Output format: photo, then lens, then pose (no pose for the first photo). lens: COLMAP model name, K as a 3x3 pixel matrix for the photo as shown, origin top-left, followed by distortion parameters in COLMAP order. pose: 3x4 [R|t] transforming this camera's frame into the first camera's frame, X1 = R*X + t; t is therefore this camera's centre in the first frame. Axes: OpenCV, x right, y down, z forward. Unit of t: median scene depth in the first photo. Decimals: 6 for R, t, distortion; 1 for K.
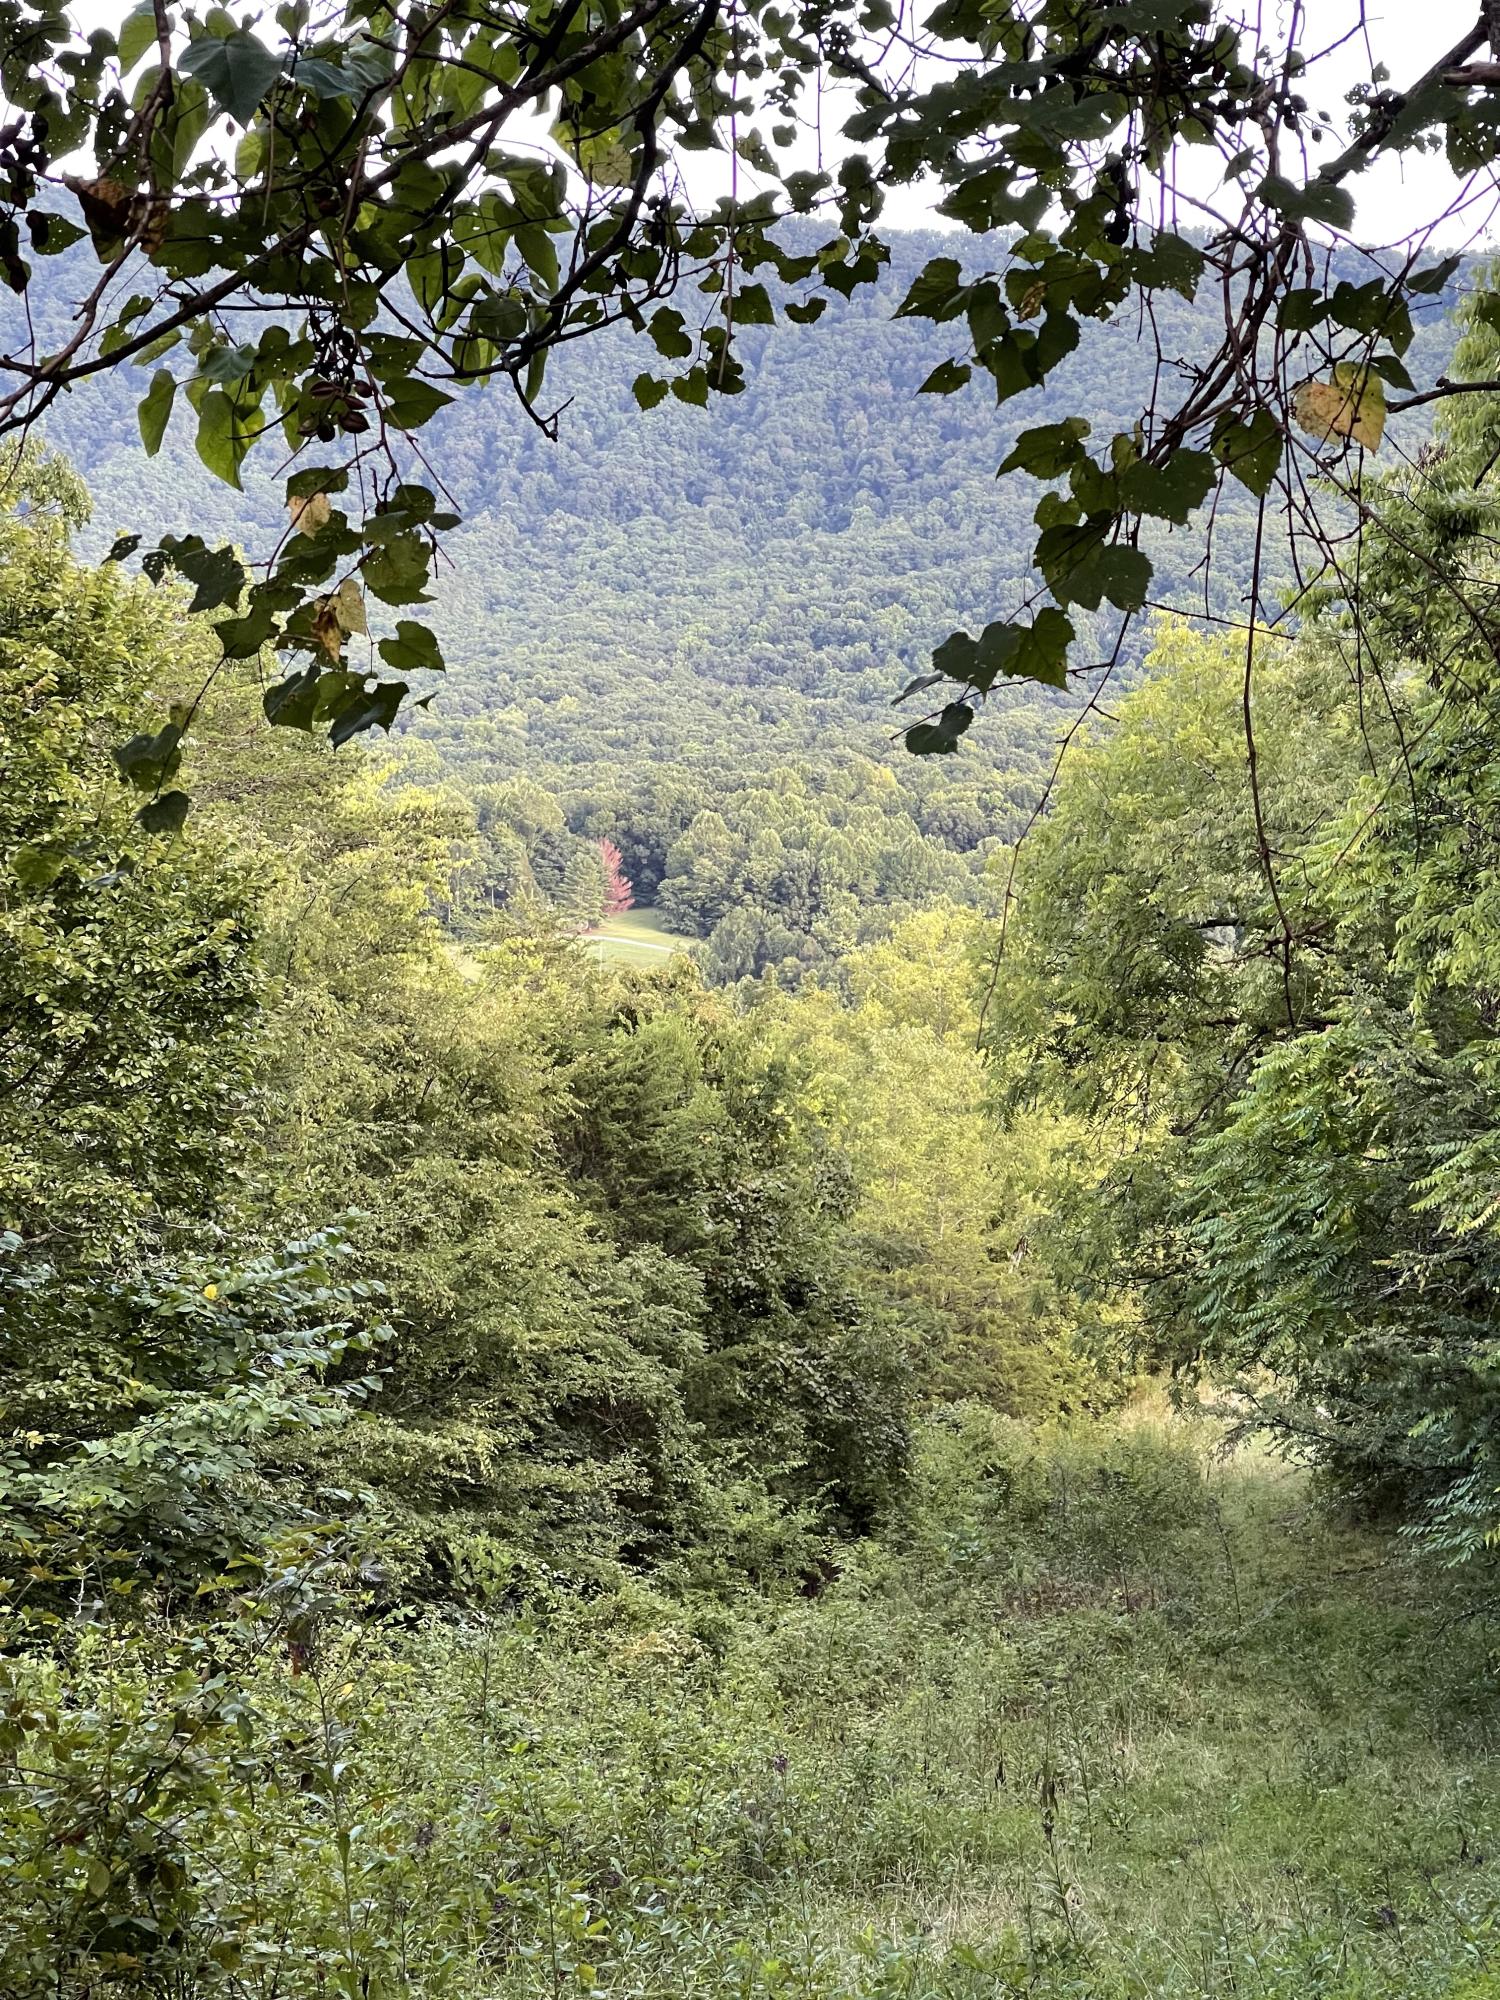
lens RADIAL K [[3693.4, 0, 748.5], [0, 3693.4, 1019.3], [0, 0, 1]] dist [0.177588, 0.000000]
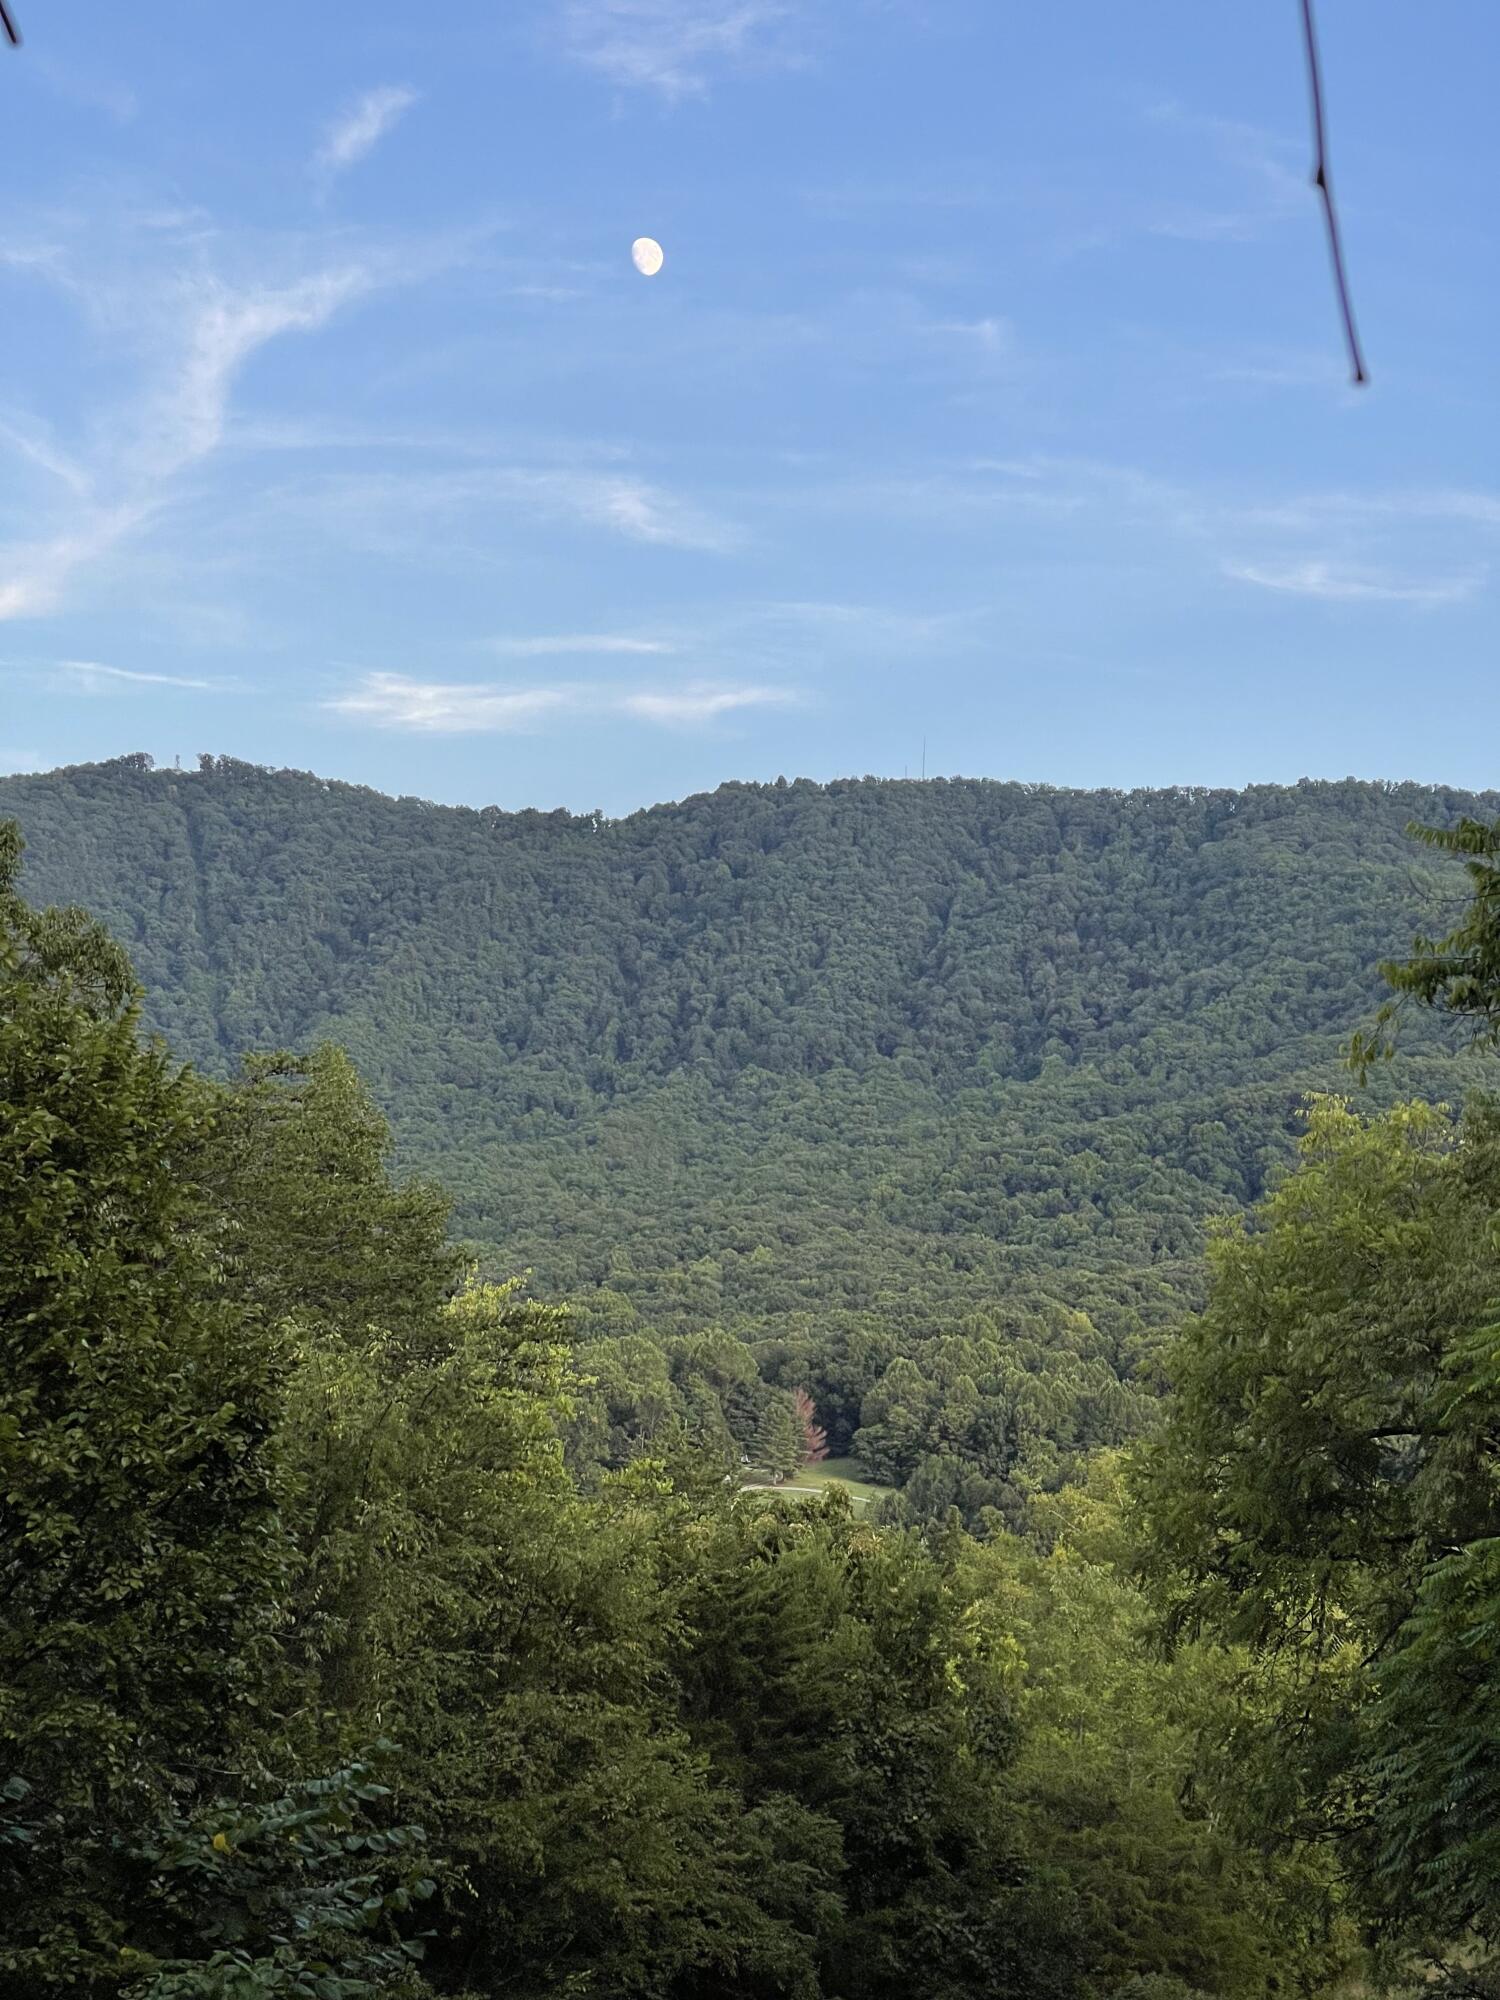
lens RADIAL K [[3693.4, 0, 755.2], [0, 3693.4, 1015.4], [0, 0, 1]] dist [0.177588, 0.000000]
pose [[0.998549, -0.020315, -0.049869, 0.017042], [0.012652, 0.988694, -0.149414, 0.008476], [0.052341, 0.148566, 0.987516, 0.063867]]
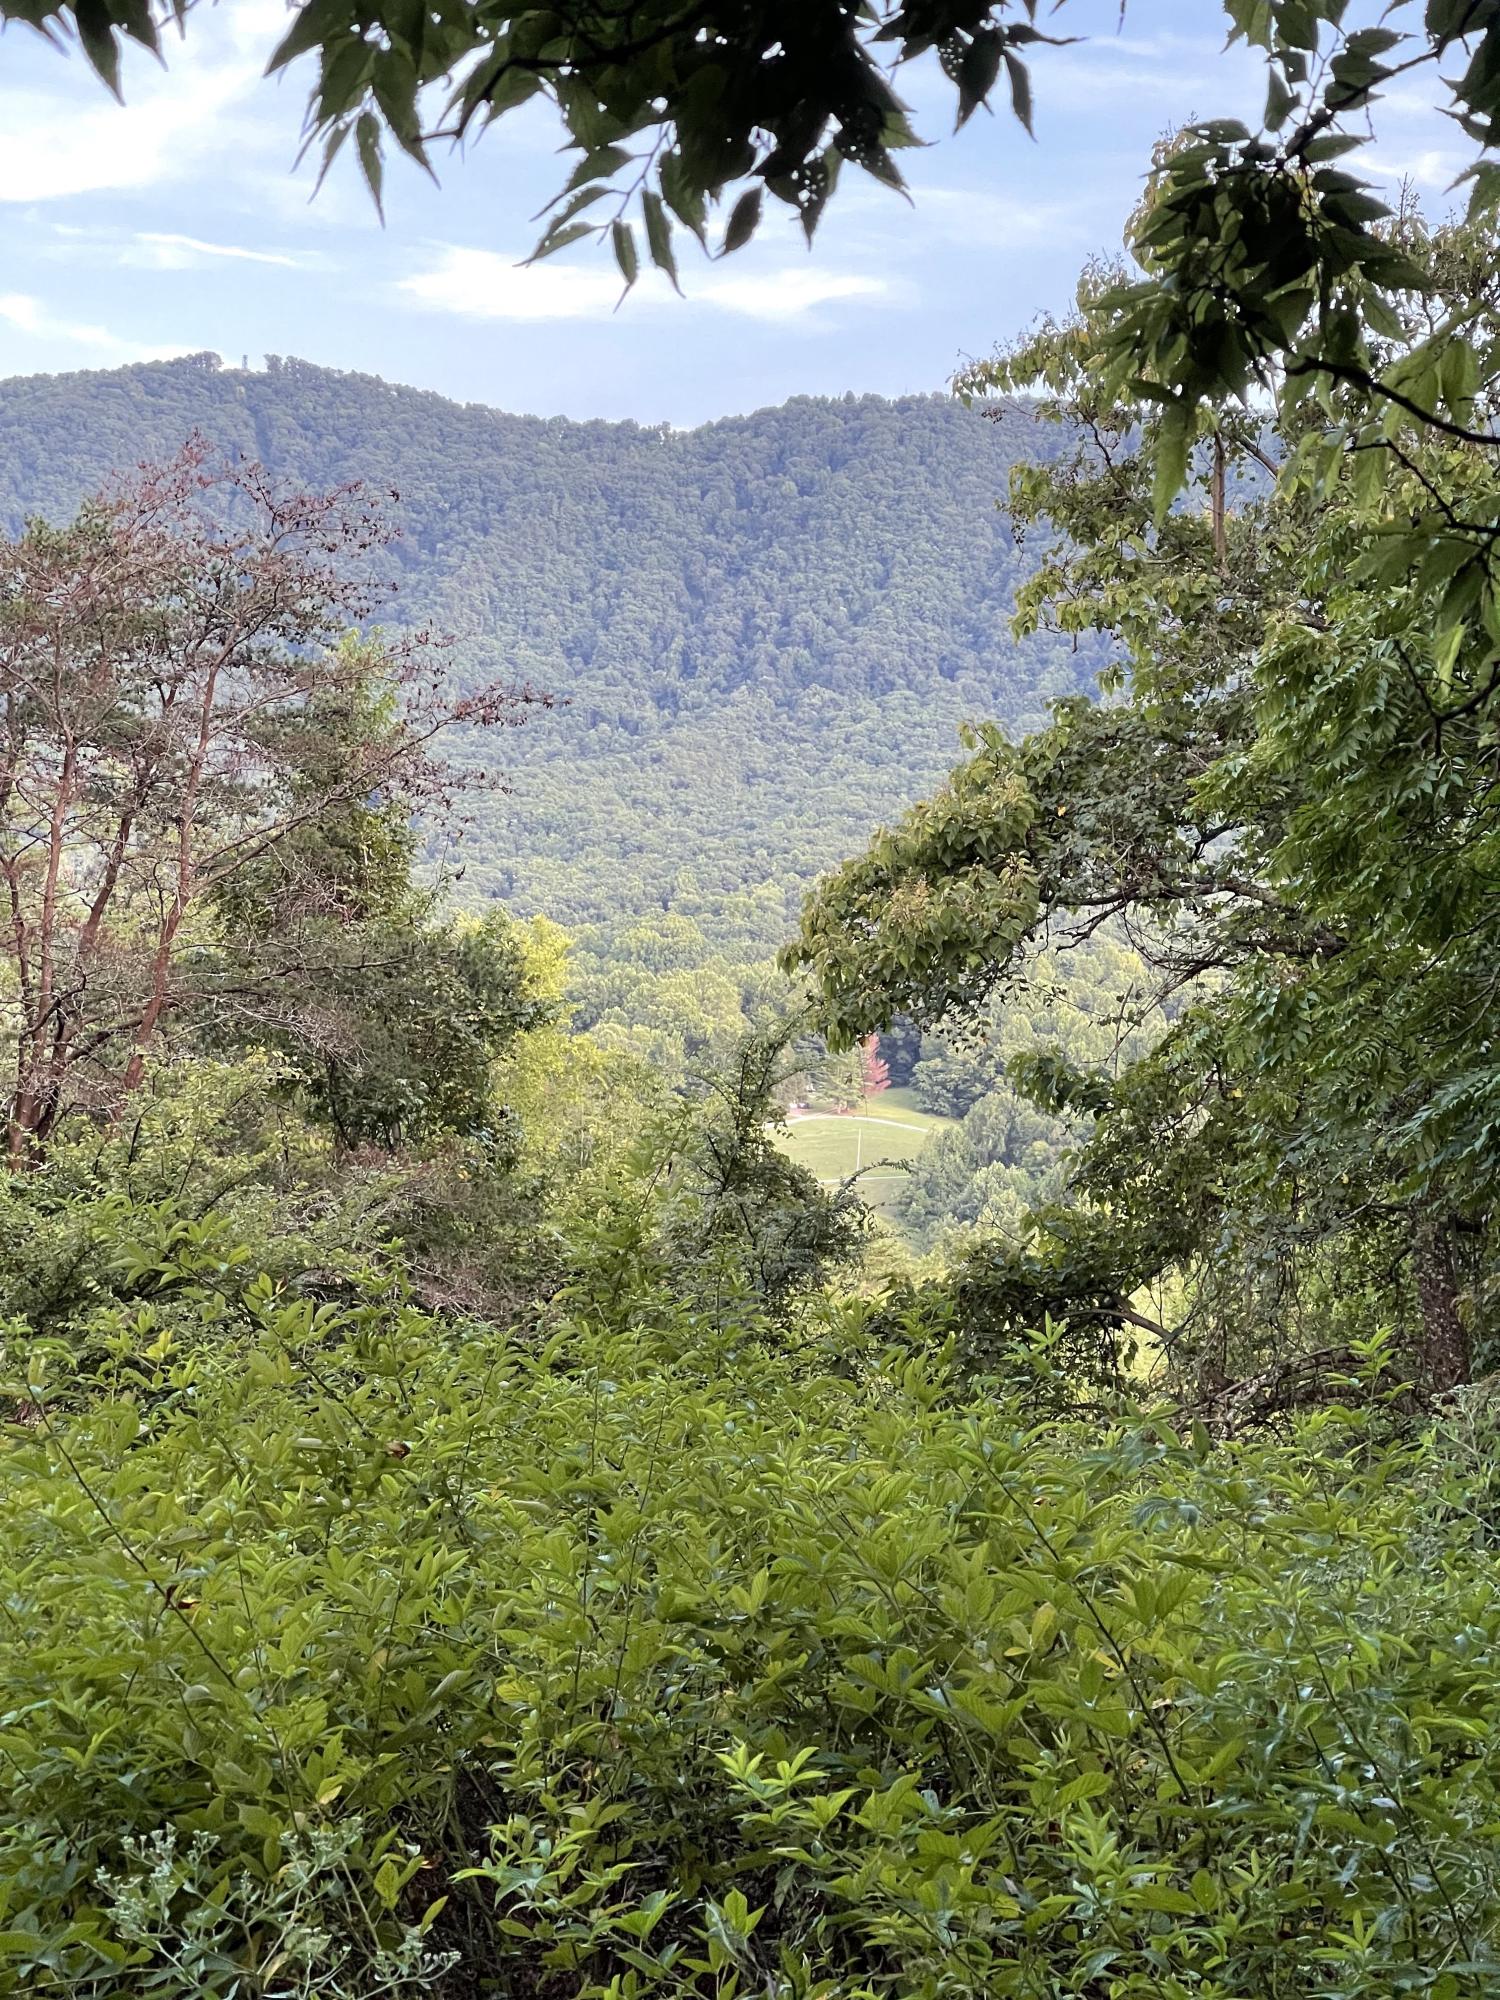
lens RADIAL K [[3693.4, 0, 769.9], [0, 3693.4, 999.1], [0, 0, 1]] dist [0.177588, 0.000000]
pose [[0.998107, 0.006303, -0.061182, -0.015763], [-0.009212, 0.998834, -0.047382, -0.084286], [0.060812, 0.047856, 0.997001, -0.685300]]
